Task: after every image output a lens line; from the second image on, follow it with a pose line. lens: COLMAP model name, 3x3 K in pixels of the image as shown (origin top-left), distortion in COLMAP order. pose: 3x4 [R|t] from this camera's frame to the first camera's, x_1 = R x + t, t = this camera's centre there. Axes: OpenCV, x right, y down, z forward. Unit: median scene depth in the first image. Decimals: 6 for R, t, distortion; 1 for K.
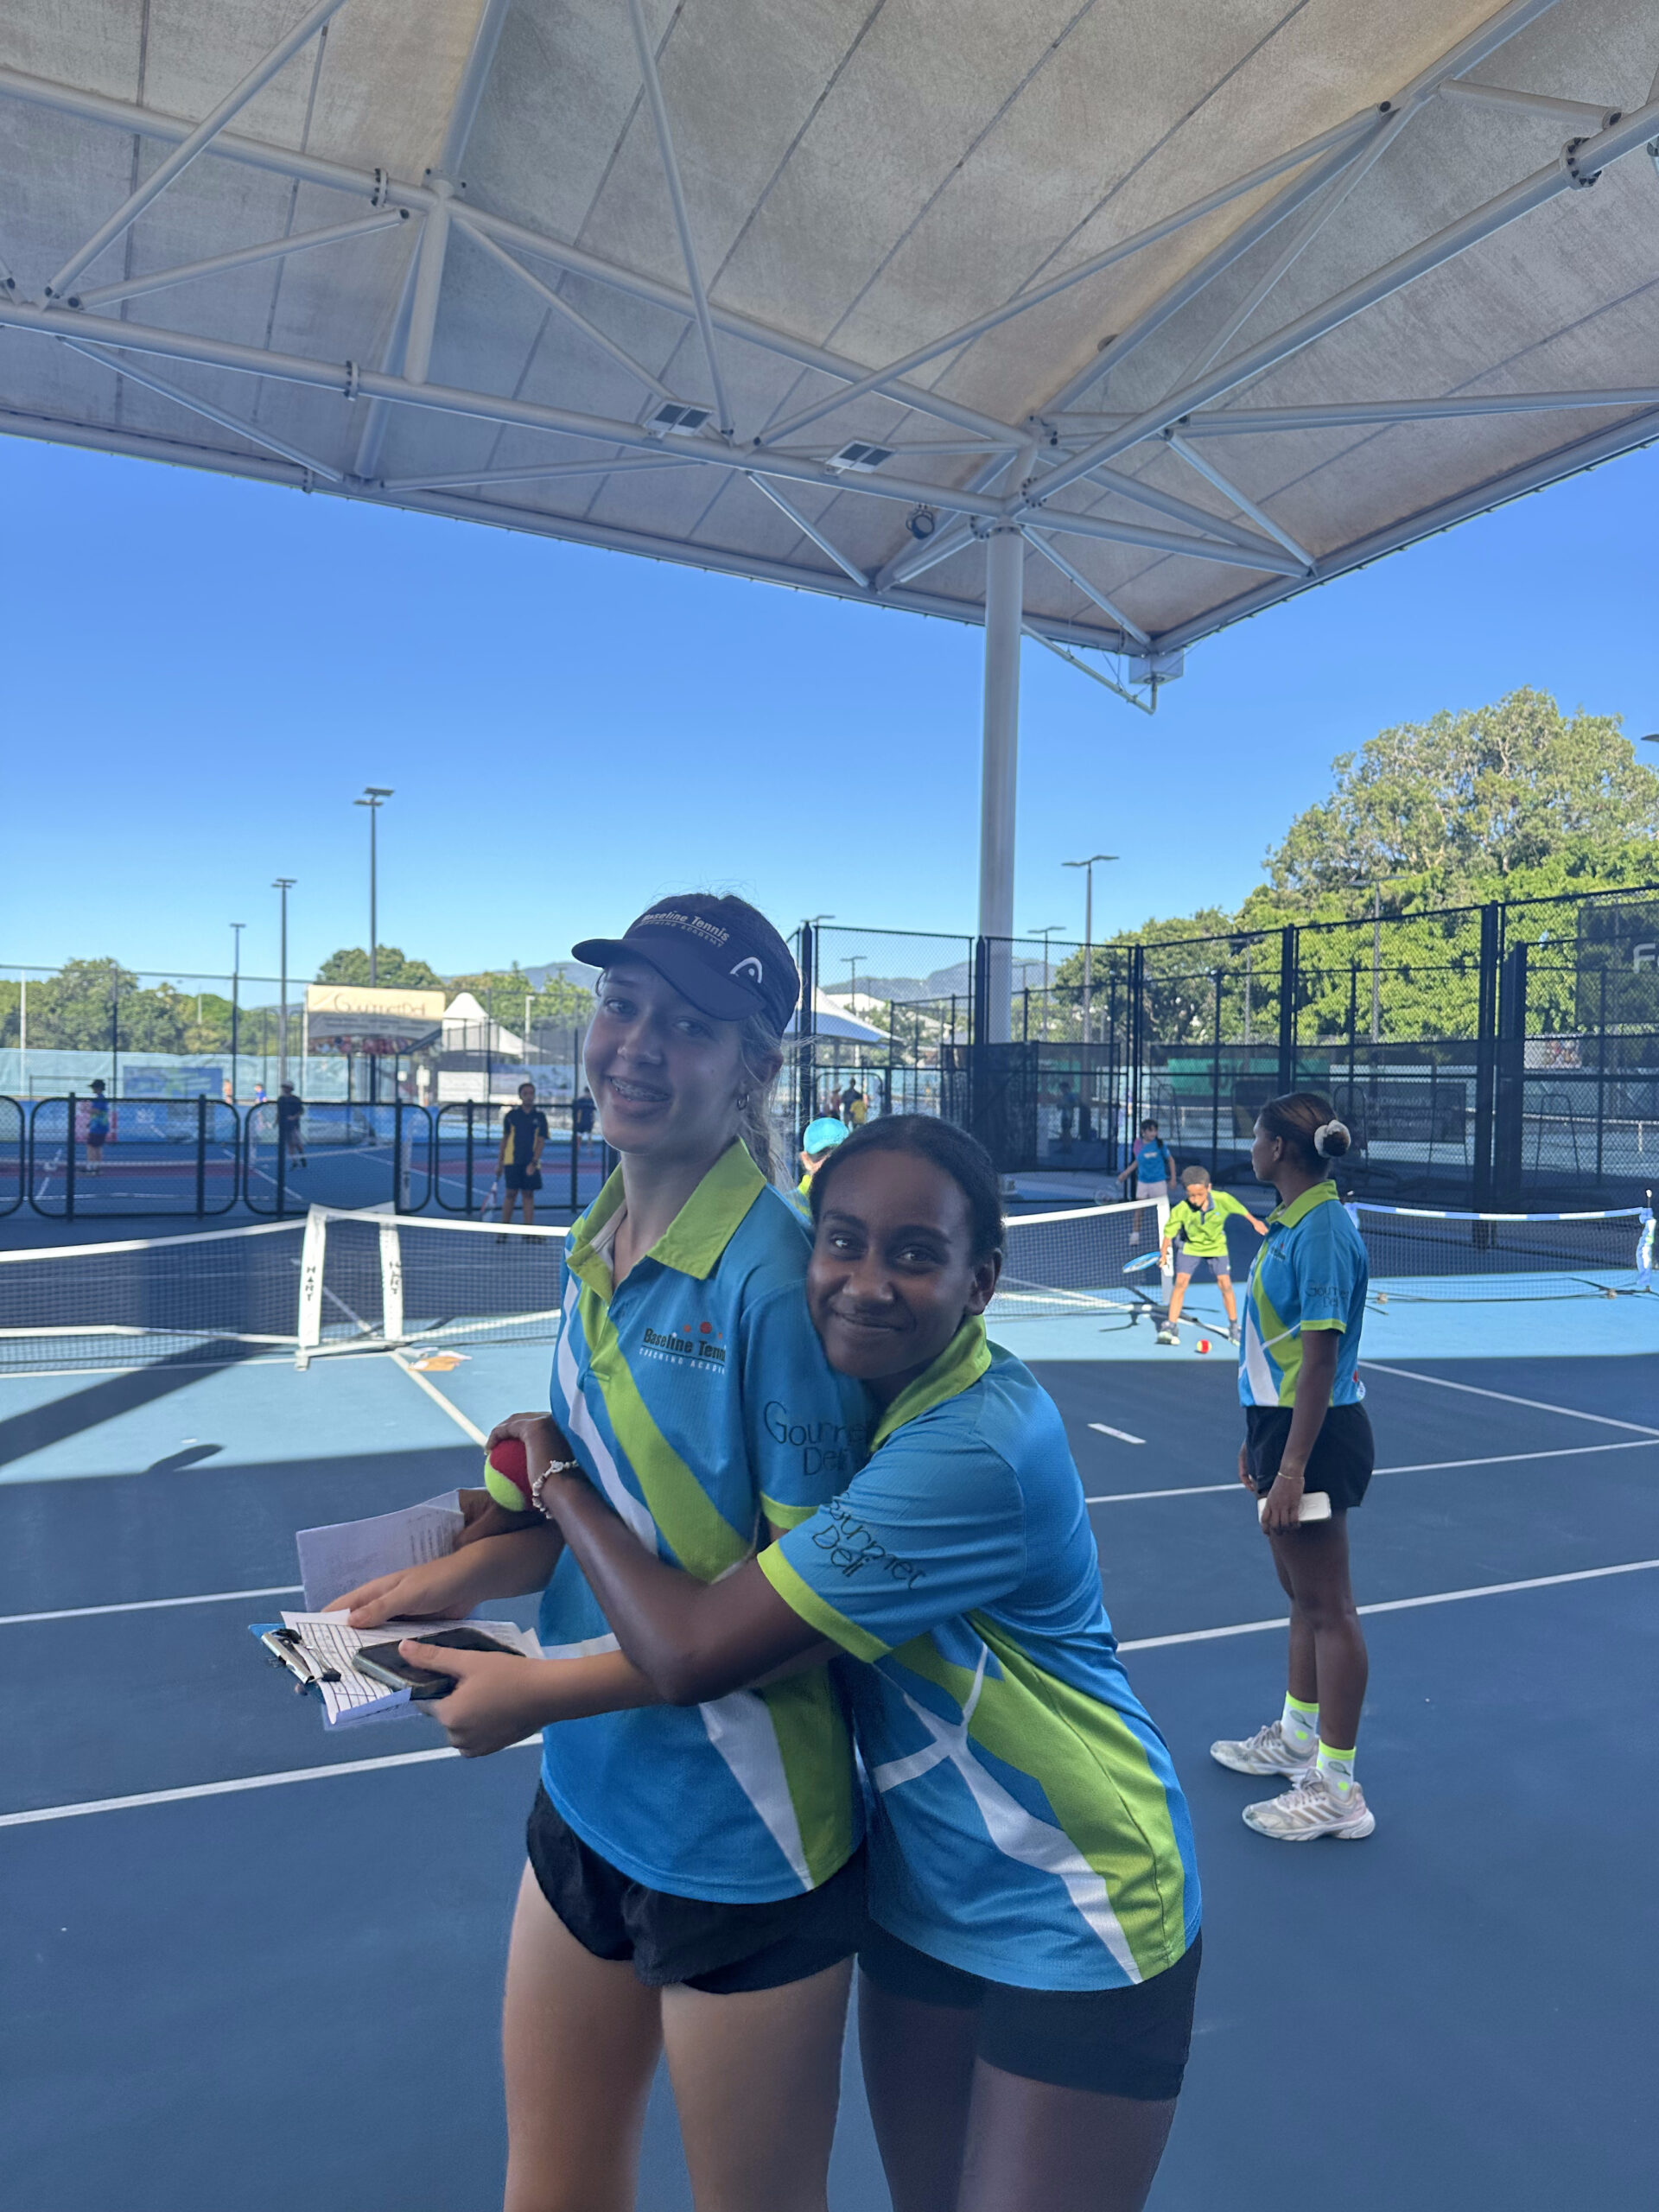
lens RADIAL K [[1540.9, 0, 819.2], [0, 1540.9, 1114.9], [0, 0, 1]] dist [0.035404, -0.042668]
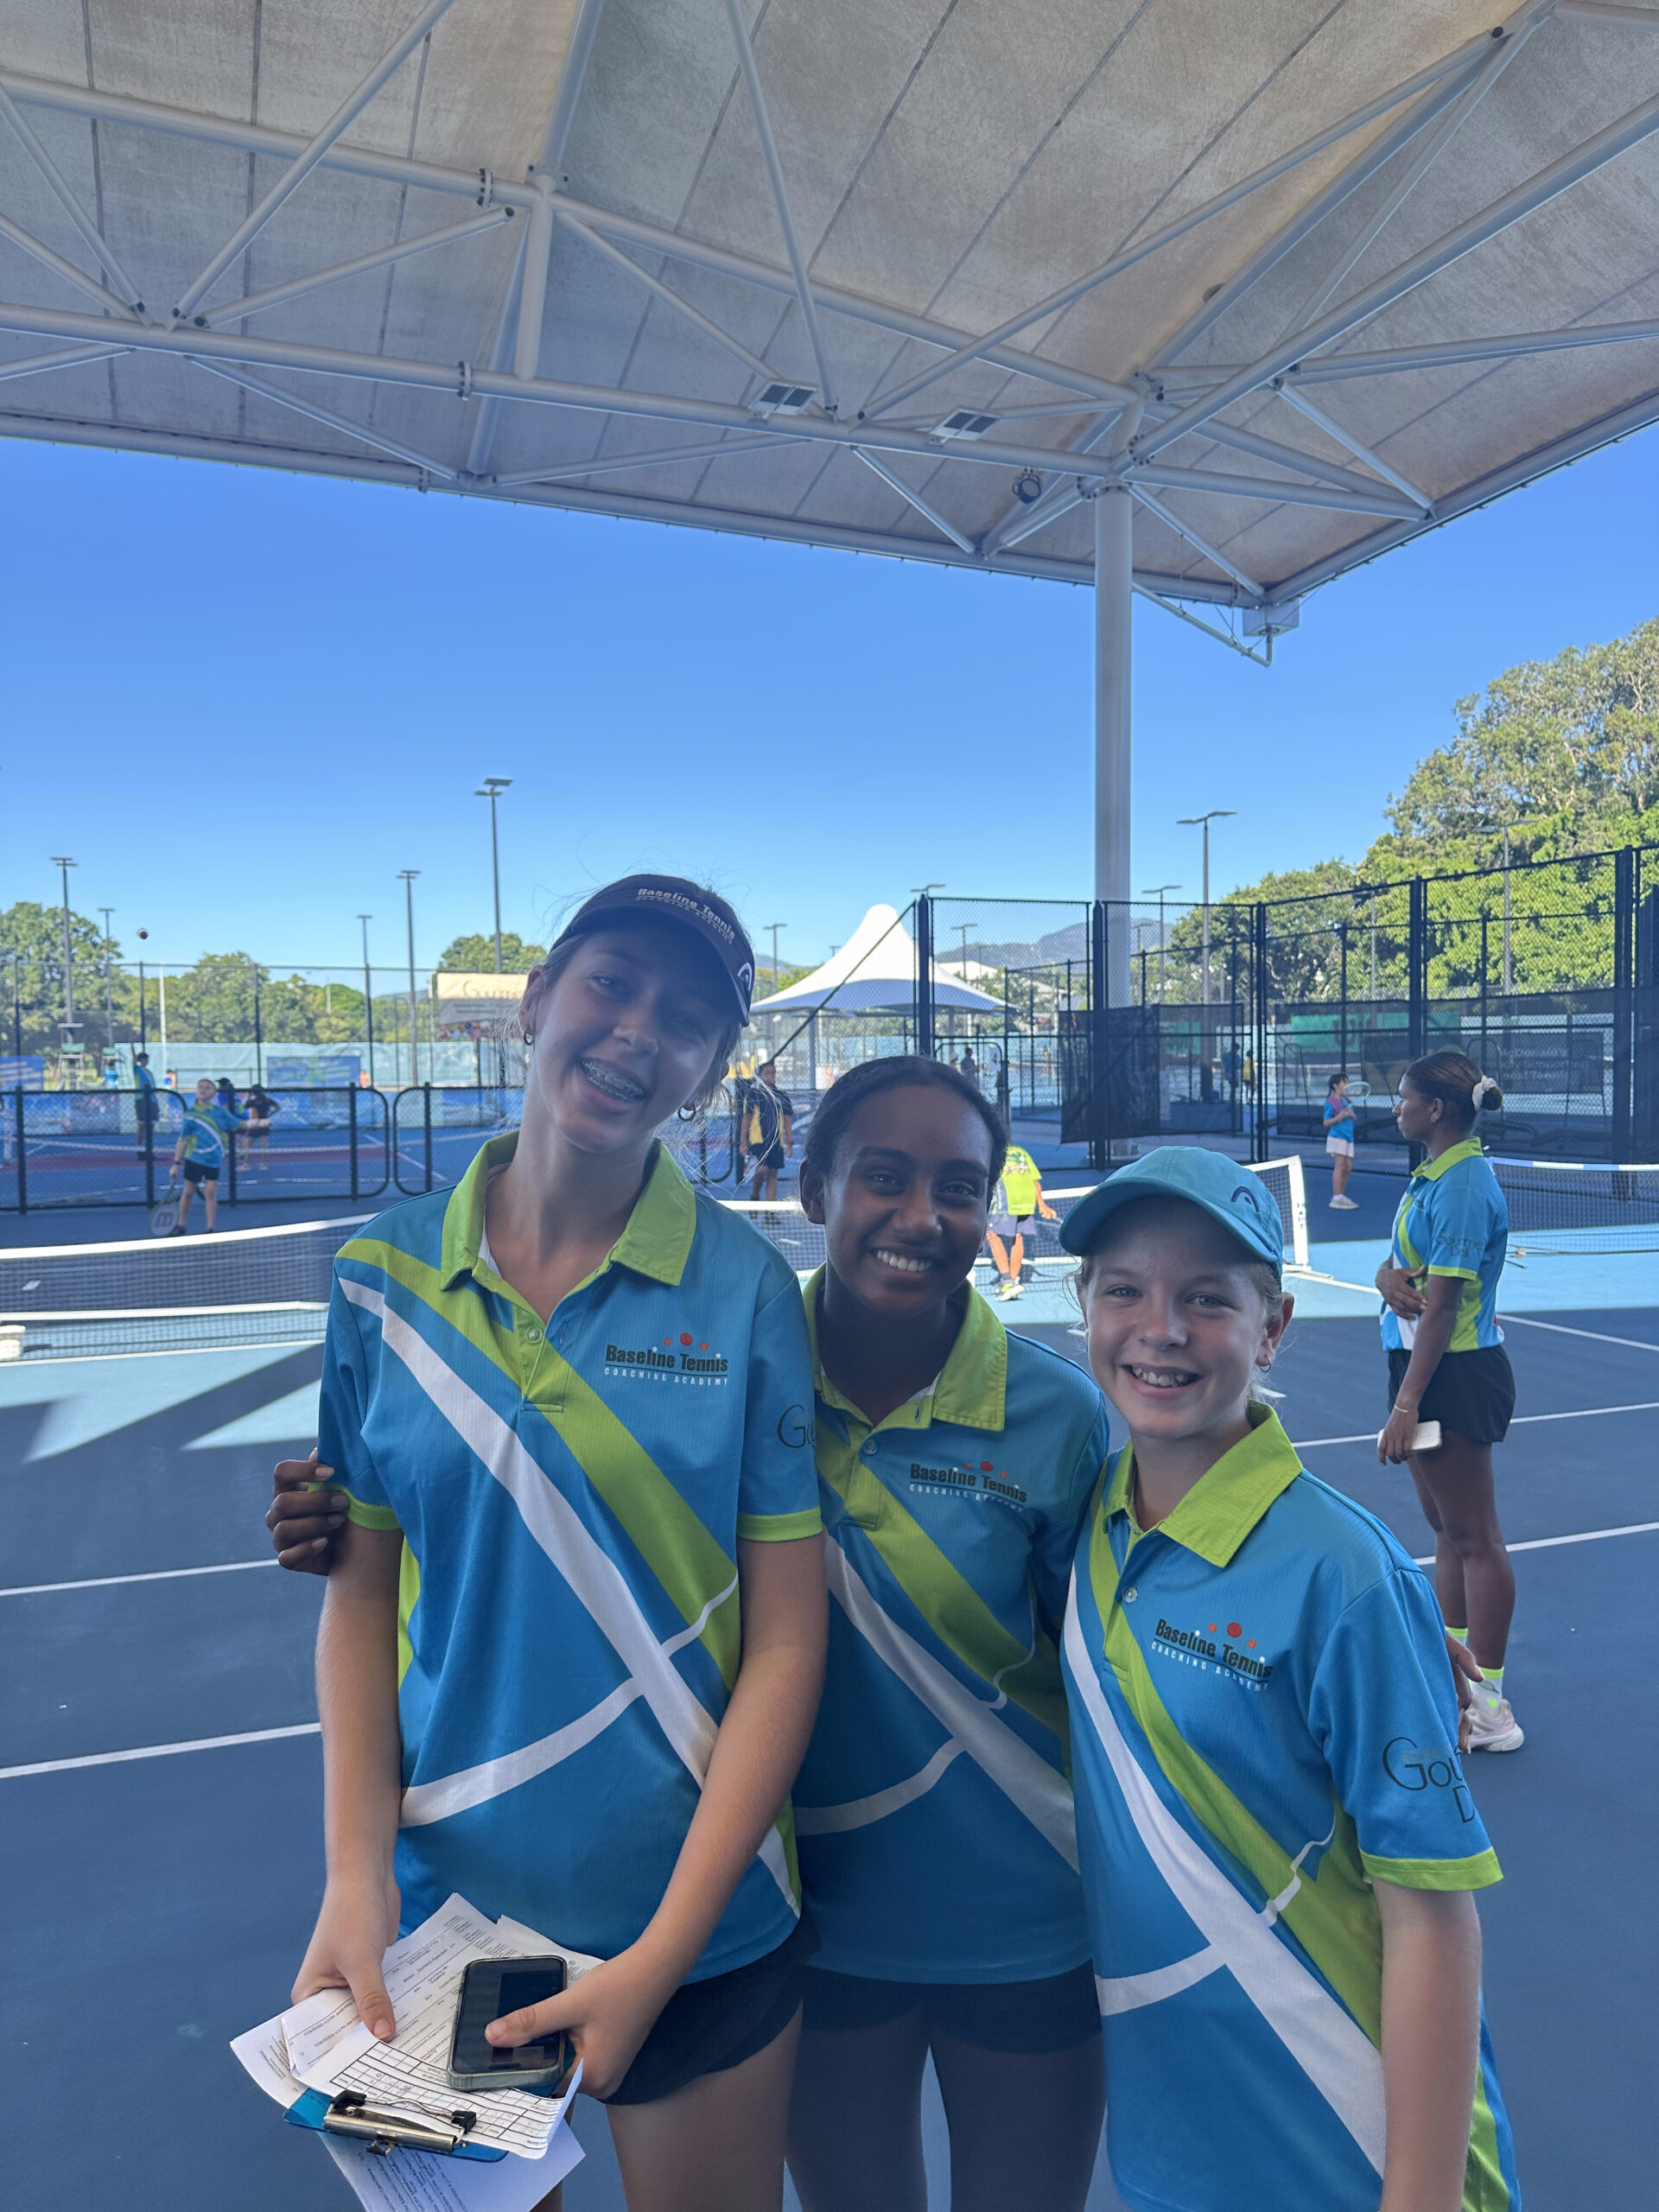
lens RADIAL K [[1540.9, 0, 824.8], [0, 1540.9, 1119.8], [0, 0, 1]] dist [0.035404, -0.042668]
pose [[0.997061, -0.028454, -0.071134, -0.004915], [0.030033, 0.999324, 0.021216, -0.000663], [0.070482, -0.023290, 0.997241, -0.013084]]
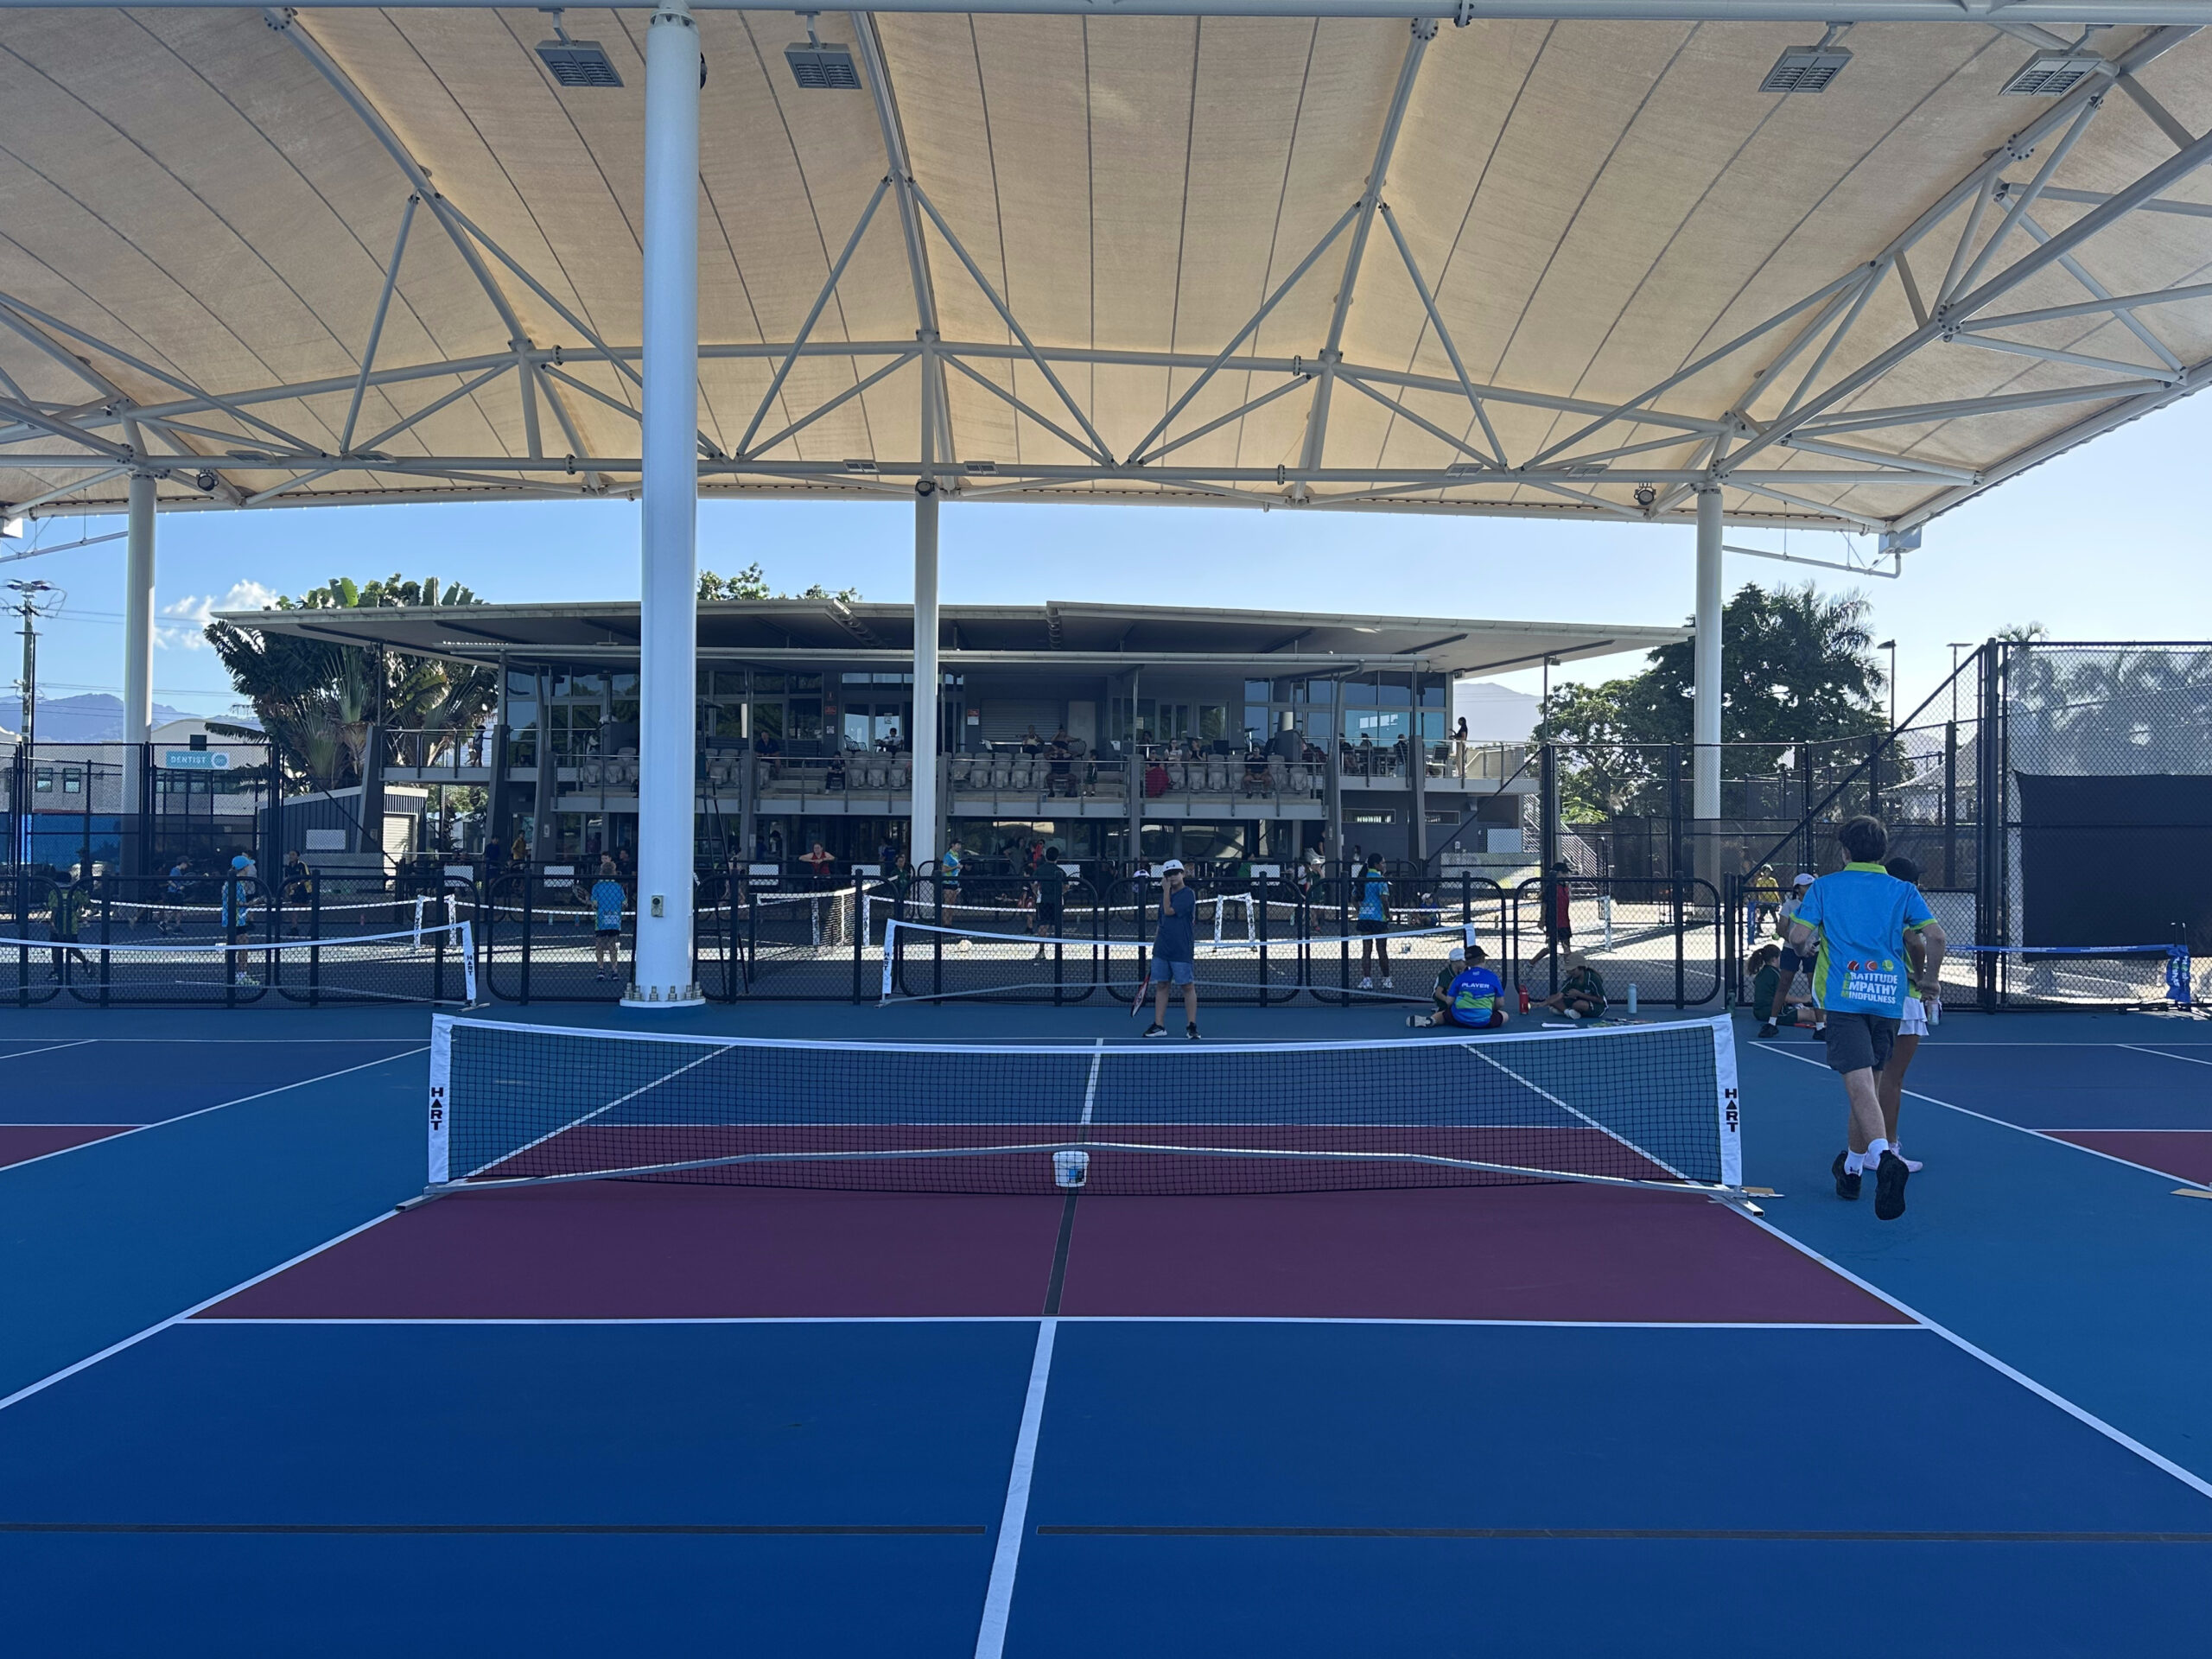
lens RADIAL K [[1756.5, 0, 1108.4], [0, 1756.5, 843.6], [0, 0, 1]] dist [0.094749, 0.001350]
pose [[0.899777, -0.008754, -0.436263, 0.361505], [-0.005601, 0.999485, -0.031608, 0.018157], [0.436315, 0.030884, 0.899264, -0.815836]]
